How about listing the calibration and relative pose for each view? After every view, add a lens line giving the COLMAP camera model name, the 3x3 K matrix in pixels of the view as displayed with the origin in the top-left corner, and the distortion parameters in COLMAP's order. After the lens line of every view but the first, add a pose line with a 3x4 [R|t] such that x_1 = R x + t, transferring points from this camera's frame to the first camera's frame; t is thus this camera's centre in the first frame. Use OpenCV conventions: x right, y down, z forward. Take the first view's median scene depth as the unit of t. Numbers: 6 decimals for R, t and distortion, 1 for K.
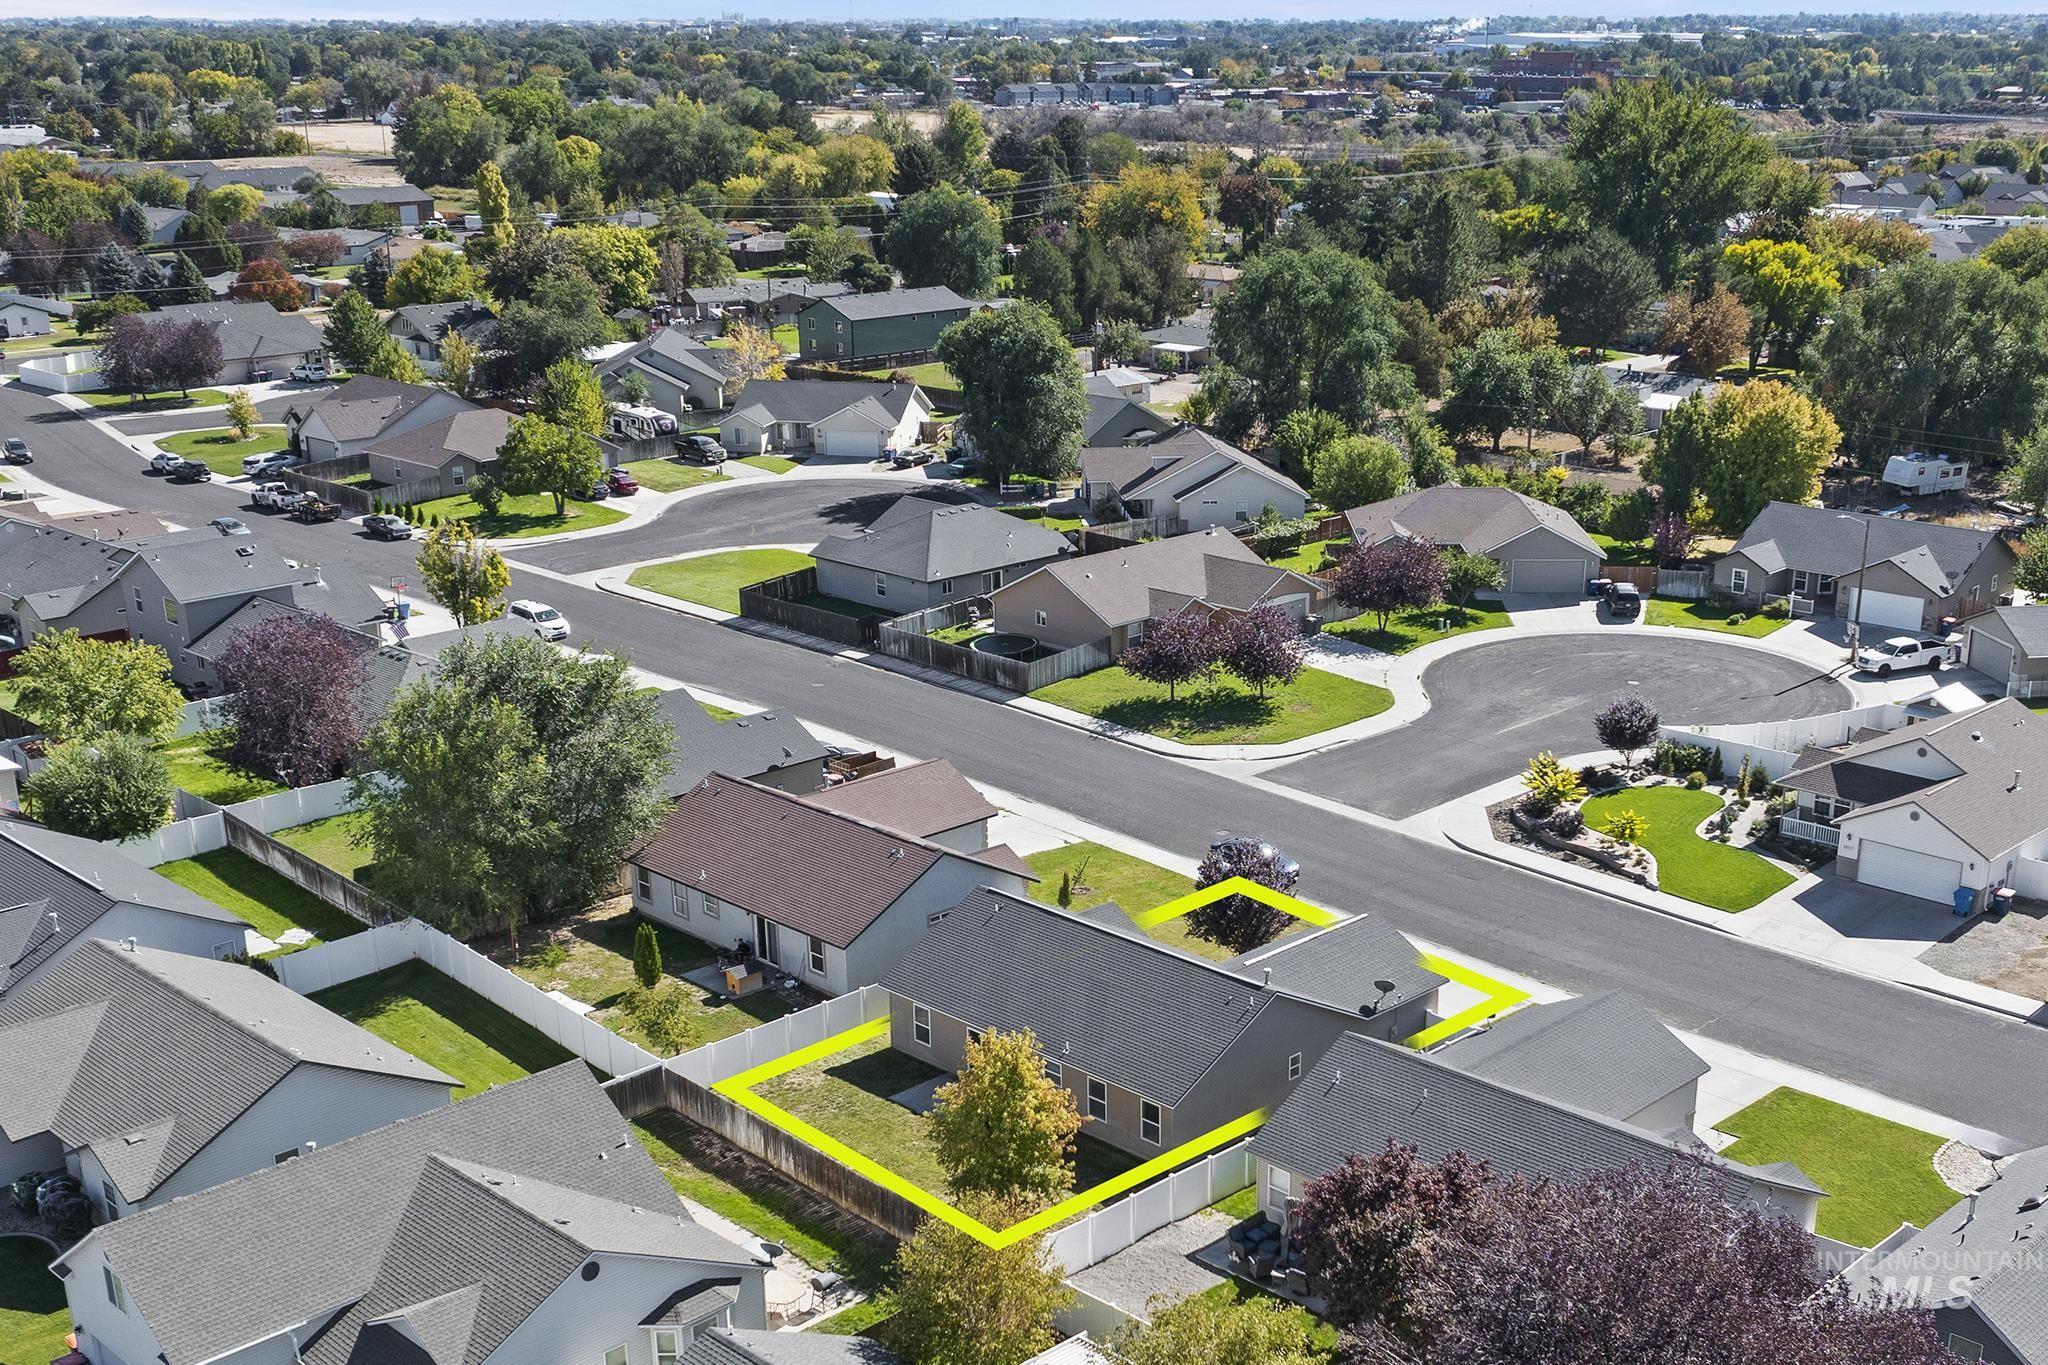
lens RADIAL K [[2339.8, 0, 1024.0], [0, 2339.8, 682.5], [0, 0, 1]] dist [-0.006382, -0.038840]
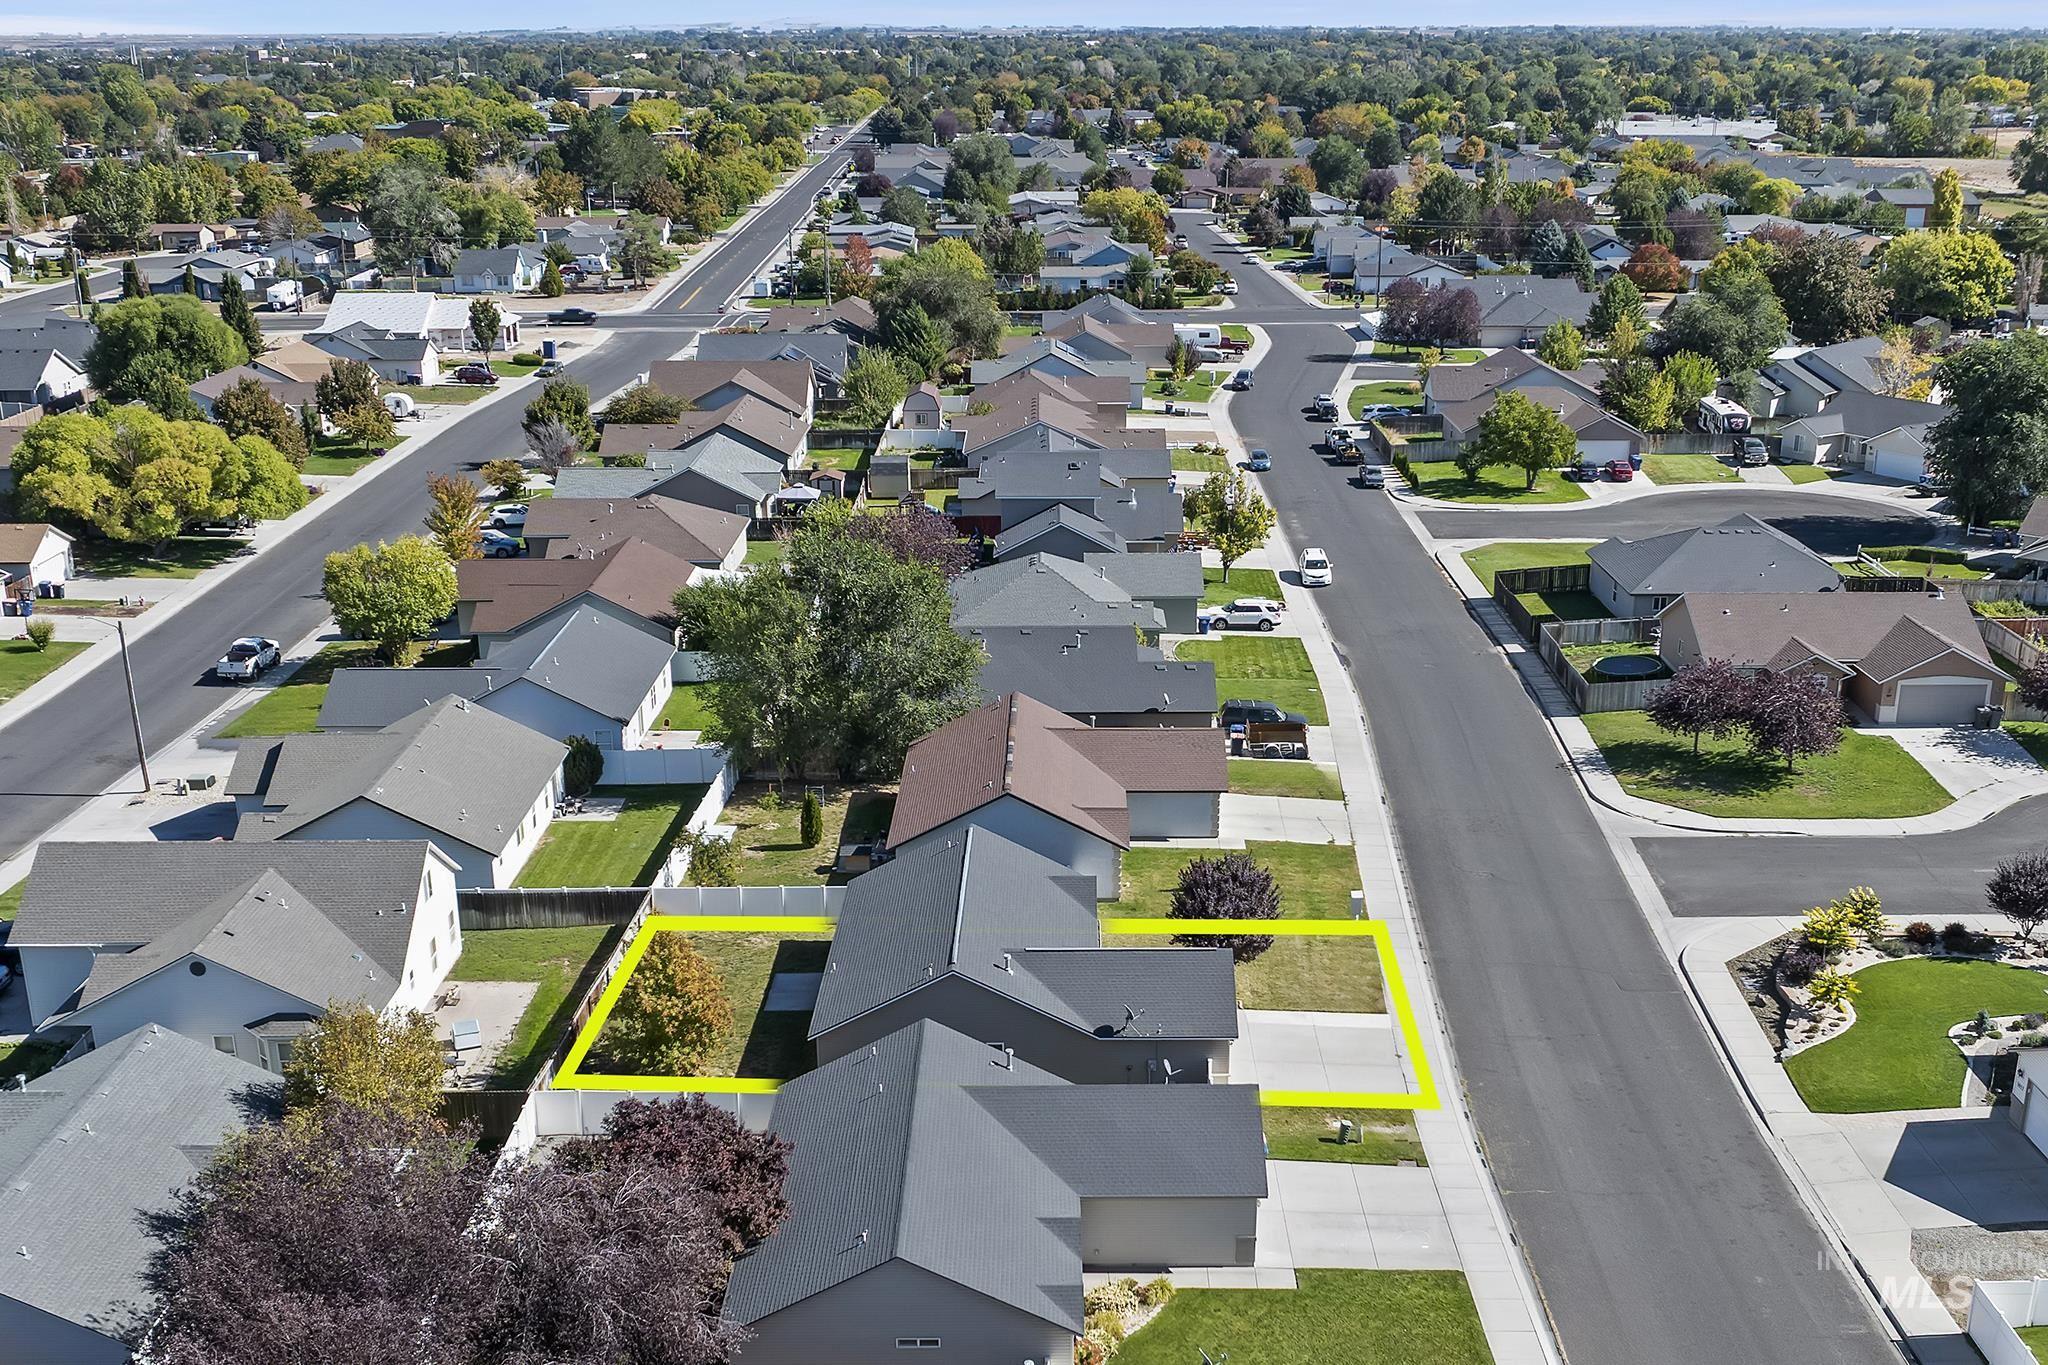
lens RADIAL K [[2113.6, 0, 1080.5], [0, 2113.6, 682.2], [0, 0, 1]] dist [-0.009968, -0.053854]
pose [[0.719165, 0.202040, -0.664817, 0.445535], [-0.185605, 0.977884, 0.096404, -0.056503], [0.669591, 0.054063, 0.740760, 0.205848]]
